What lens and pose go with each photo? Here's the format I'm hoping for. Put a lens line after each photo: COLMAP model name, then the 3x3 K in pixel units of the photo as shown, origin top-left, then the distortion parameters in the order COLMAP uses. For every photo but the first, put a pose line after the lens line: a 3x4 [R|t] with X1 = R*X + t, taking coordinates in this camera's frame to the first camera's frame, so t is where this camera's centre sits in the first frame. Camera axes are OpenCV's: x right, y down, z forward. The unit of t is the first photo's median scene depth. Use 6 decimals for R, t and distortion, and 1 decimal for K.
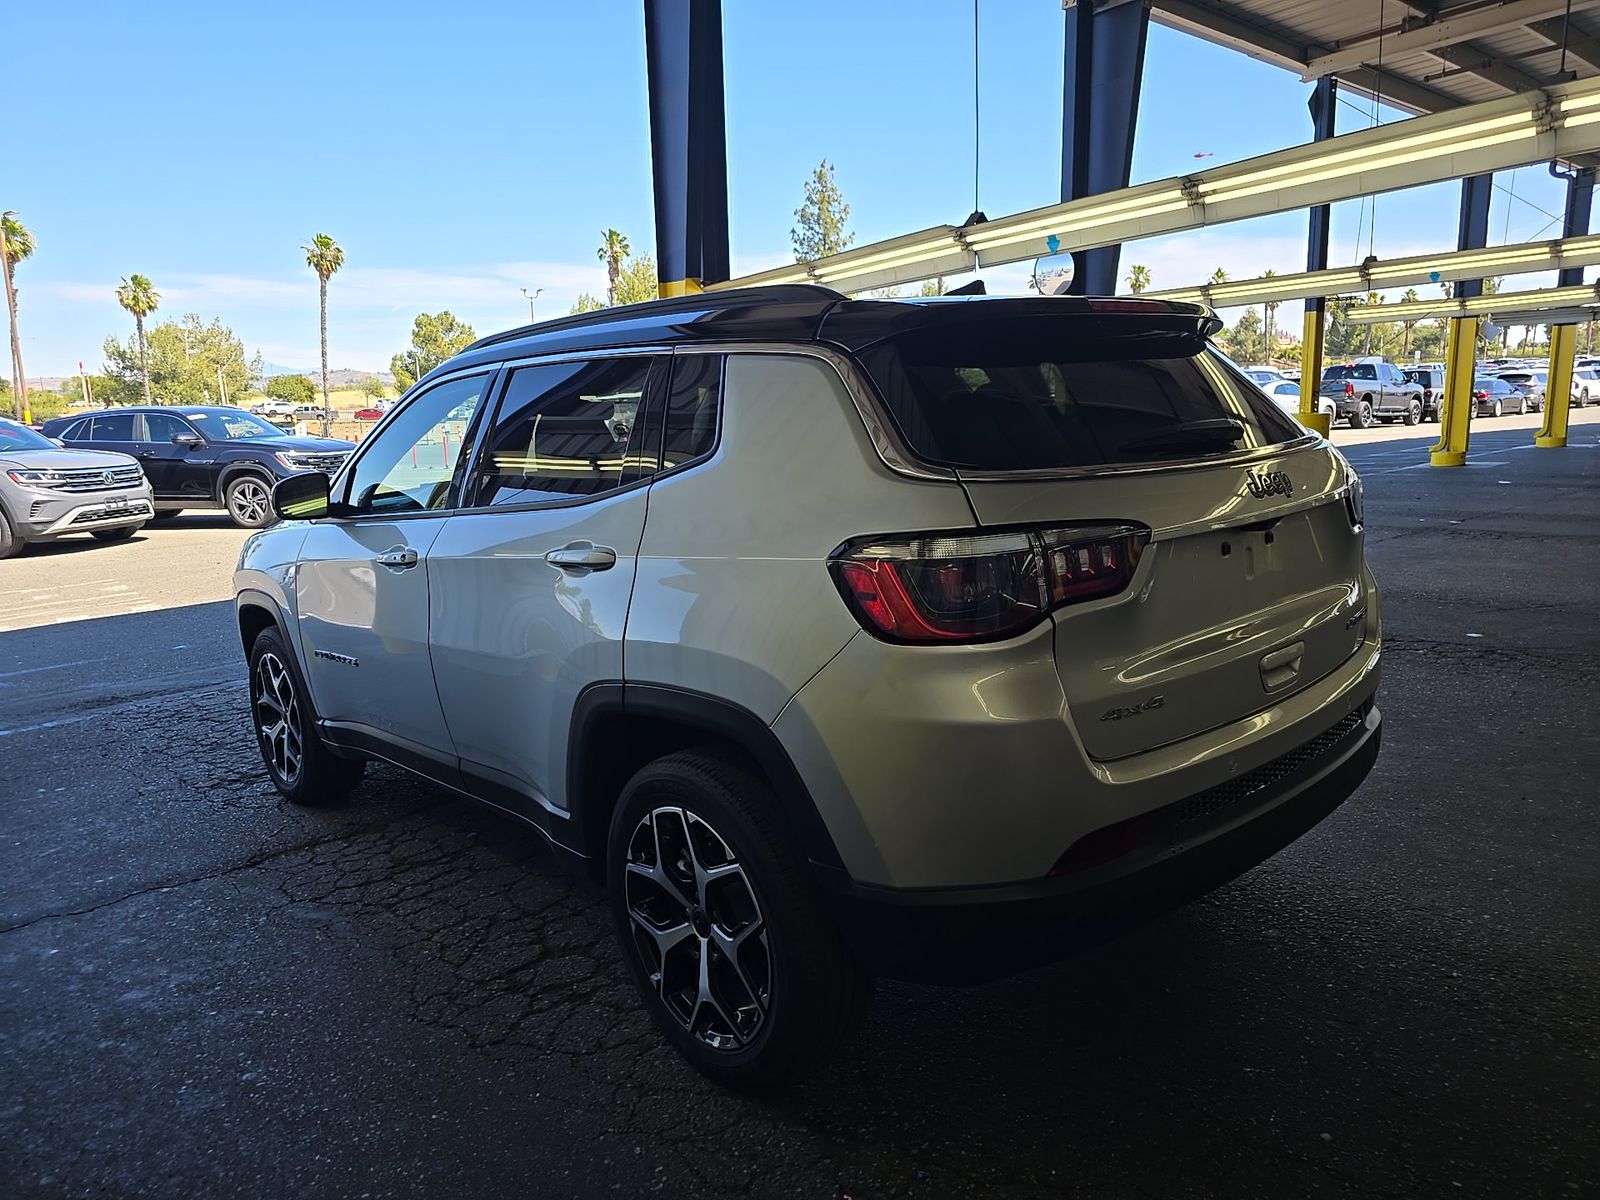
lens RADIAL K [[1070.0, 0, 795.9], [0, 1070.0, 593.0], [0, 0, 1]] dist [0.038609, -0.044156]
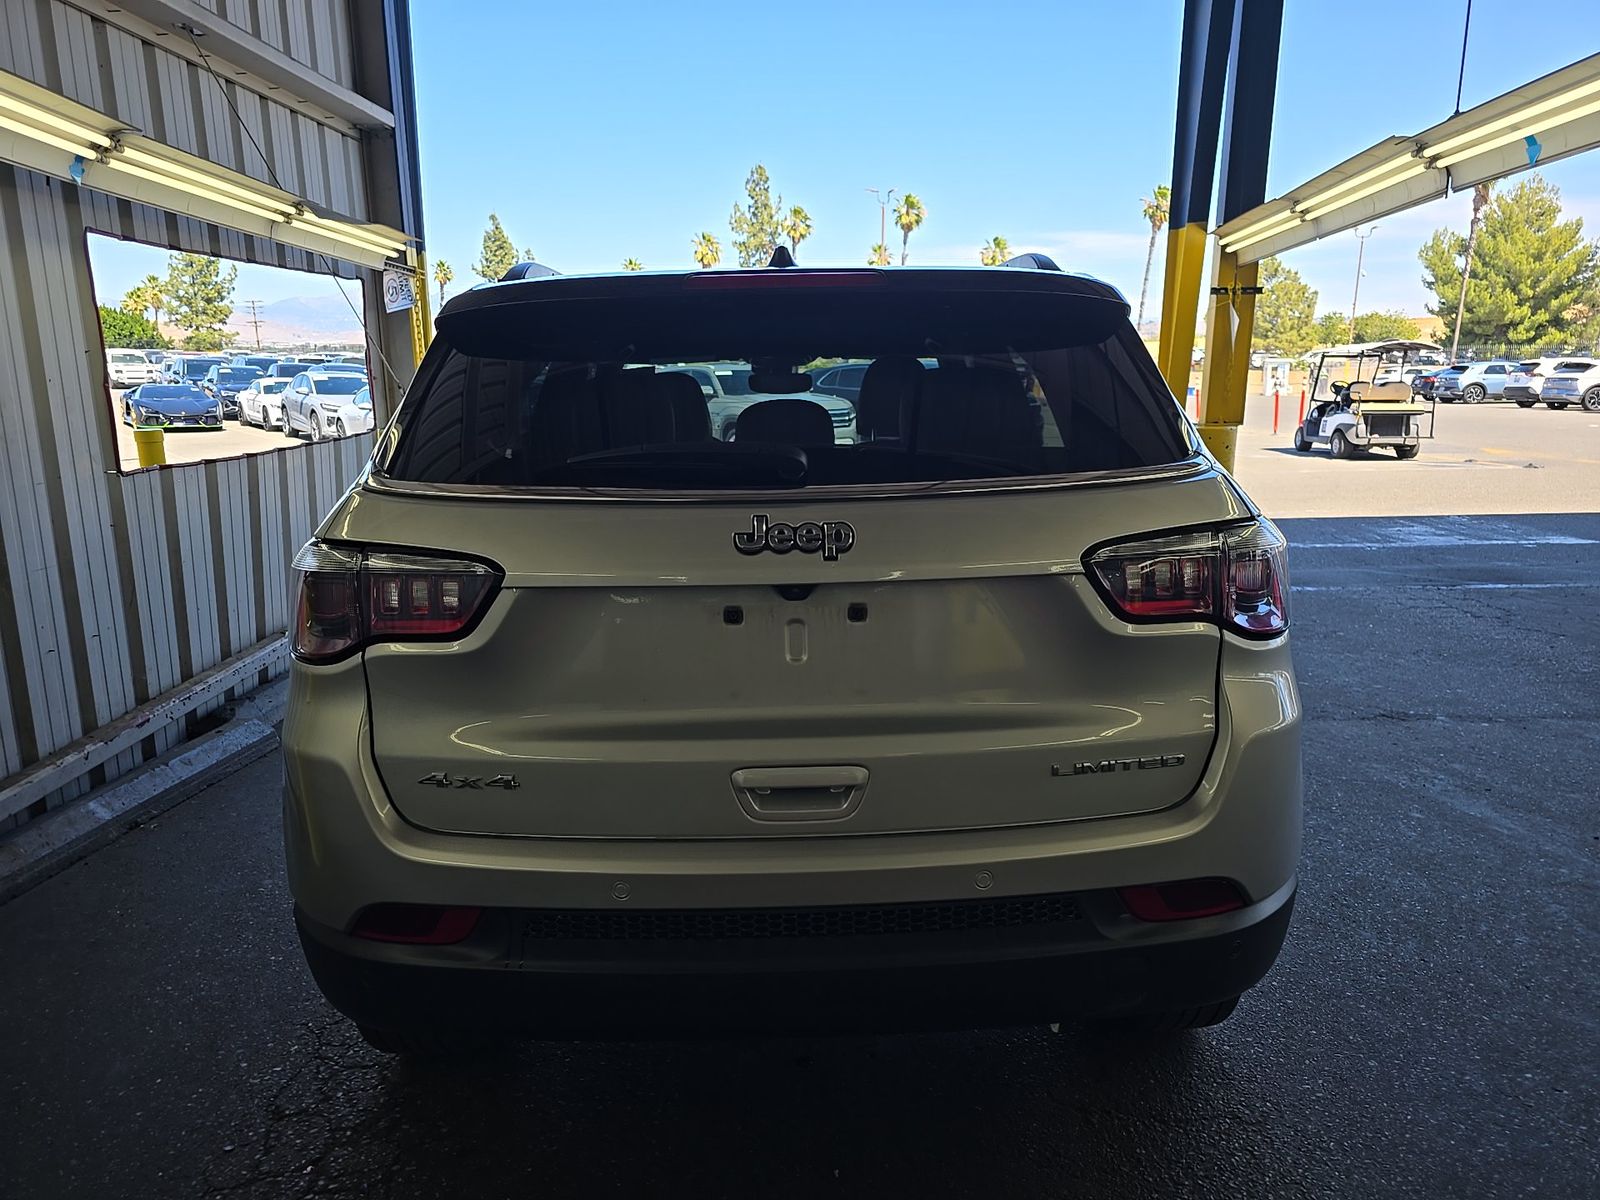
lens RADIAL K [[1079.1, 0, 801.2], [0, 1079.1, 580.1], [0, 0, 1]] dist [0.004081, -0.000652]
pose [[0.743874, 0.151898, -0.650829, 0.358679], [-0.129780, 0.988123, 0.082286, -0.051899], [0.655598, 0.023254, 0.754752, 0.185413]]
